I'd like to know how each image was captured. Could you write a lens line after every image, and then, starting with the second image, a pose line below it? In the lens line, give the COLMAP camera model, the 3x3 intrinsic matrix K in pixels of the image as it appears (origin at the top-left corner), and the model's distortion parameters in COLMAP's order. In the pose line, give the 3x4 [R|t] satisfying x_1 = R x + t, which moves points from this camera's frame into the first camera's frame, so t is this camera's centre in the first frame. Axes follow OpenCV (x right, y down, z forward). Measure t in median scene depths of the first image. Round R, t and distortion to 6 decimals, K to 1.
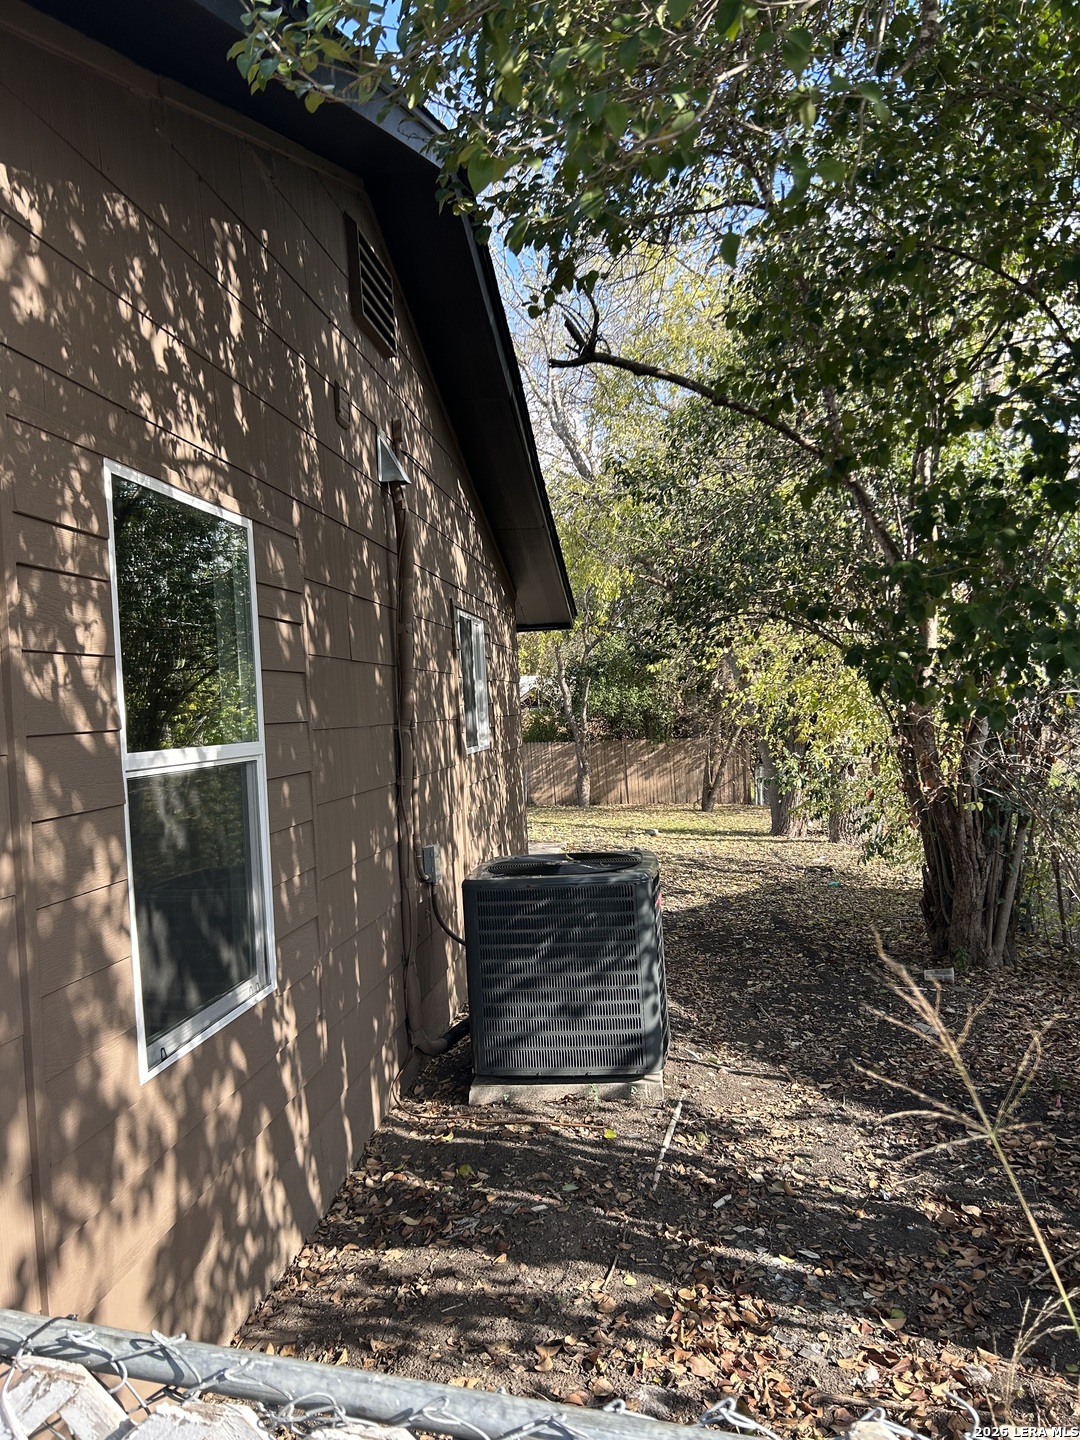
lens RADIAL K [[1097.5, 0, 540.0], [0, 1097.5, 720.0], [0, 0, 1]] dist [0.044958, -0.032270]
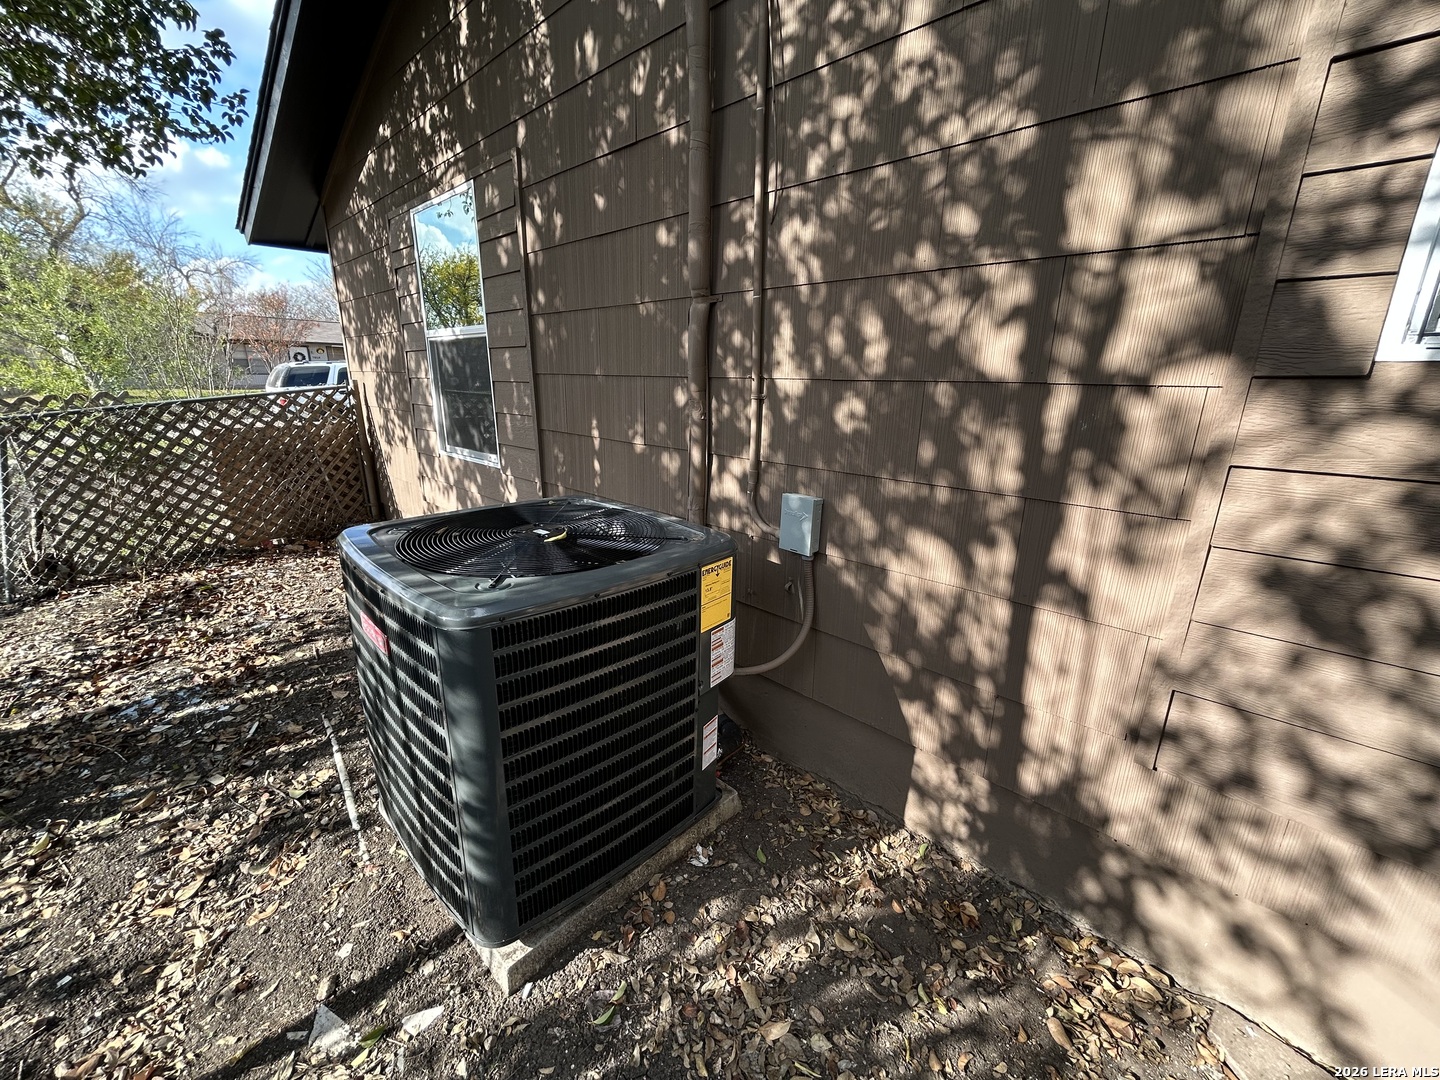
lens RADIAL K [[589.7, 0, 720.9], [0, 589.7, 536.0], [0, 0, 1]] dist [0.009516, -0.000656]
pose [[-0.607626, 0.266759, -0.748084, 0.263356], [0.021647, 0.947119, 0.320150, 0.038375], [0.793928, 0.178338, -0.581269, 1.630264]]
